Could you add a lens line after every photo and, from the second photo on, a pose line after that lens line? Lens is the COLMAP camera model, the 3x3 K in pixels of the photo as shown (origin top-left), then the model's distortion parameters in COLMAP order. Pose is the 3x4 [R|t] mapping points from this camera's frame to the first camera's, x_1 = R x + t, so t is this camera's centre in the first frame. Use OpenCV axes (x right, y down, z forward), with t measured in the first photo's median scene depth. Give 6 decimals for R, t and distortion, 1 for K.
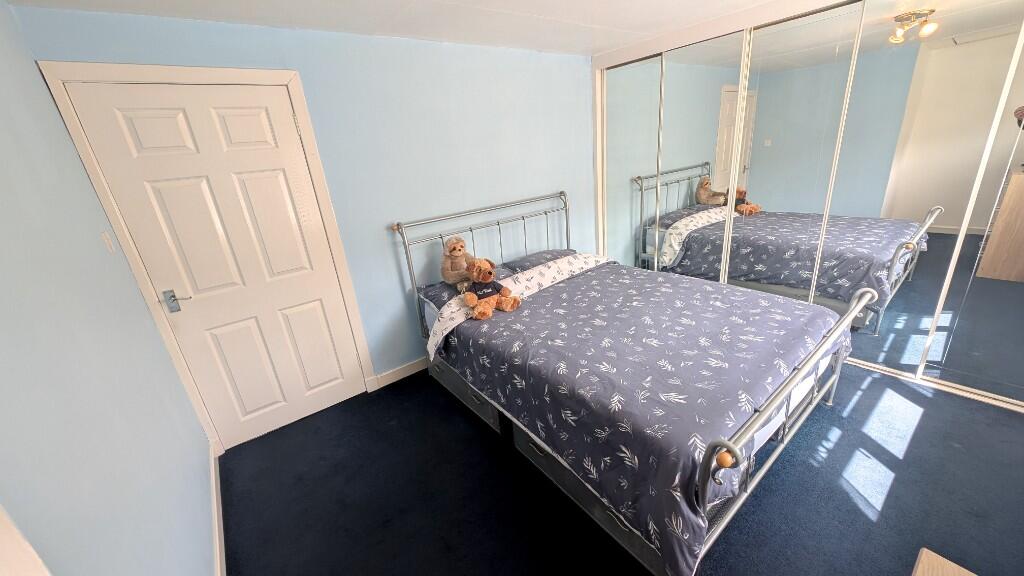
lens RADIAL K [[380.9, 0, 512.8], [0, 380.9, 287.4], [0, 0, 1]] dist [0.002572, -0.000013]
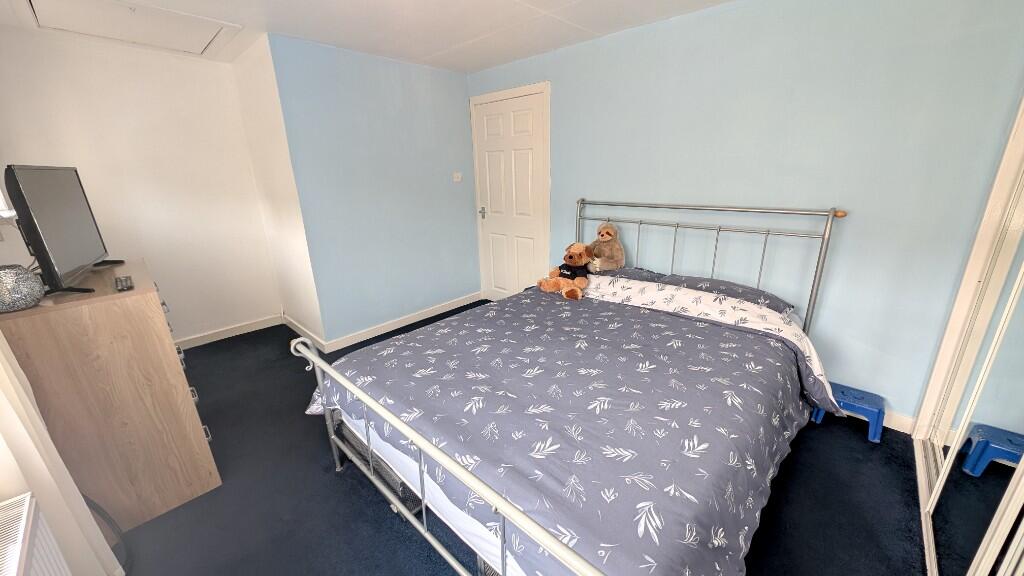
lens RADIAL K [[380.9, 0, 511.2], [0, 380.9, 287.1], [0, 0, 1]] dist [0.002572, -0.000013]
pose [[0.150846, 0.376766, -0.913944, 0.980938], [-0.325696, 0.891846, 0.313900, -0.260782], [0.933364, 0.250318, 0.257242, 0.654472]]
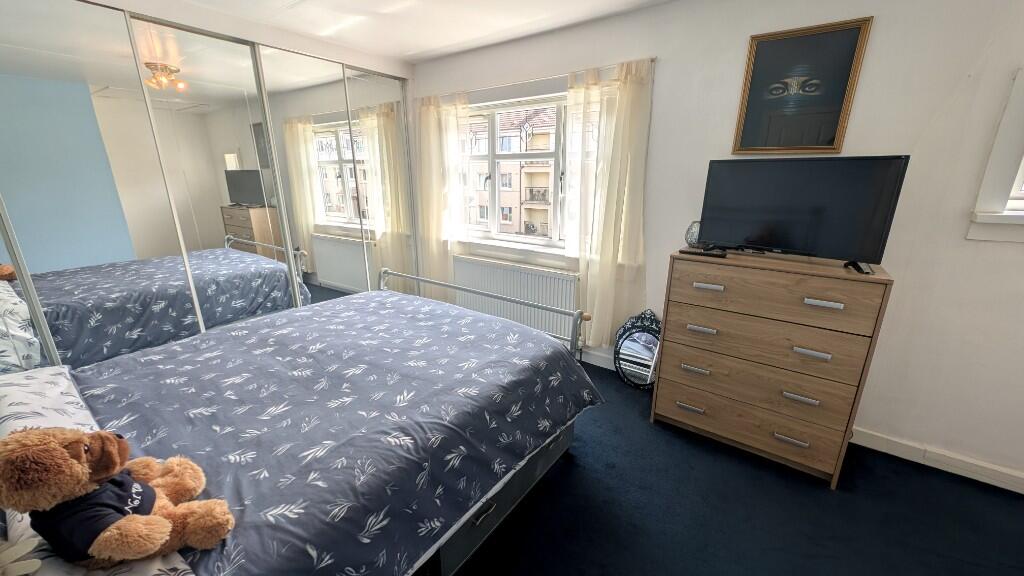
lens RADIAL K [[380.9, 0, 516.1], [0, 380.9, 290.2], [0, 0, 1]] dist [0.002572, -0.000013]
pose [[-0.292091, -0.184769, 0.938373, -0.488920], [0.342812, 0.895737, 0.283083, -0.138122], [-0.892840, 0.404371, -0.198295, 0.767571]]
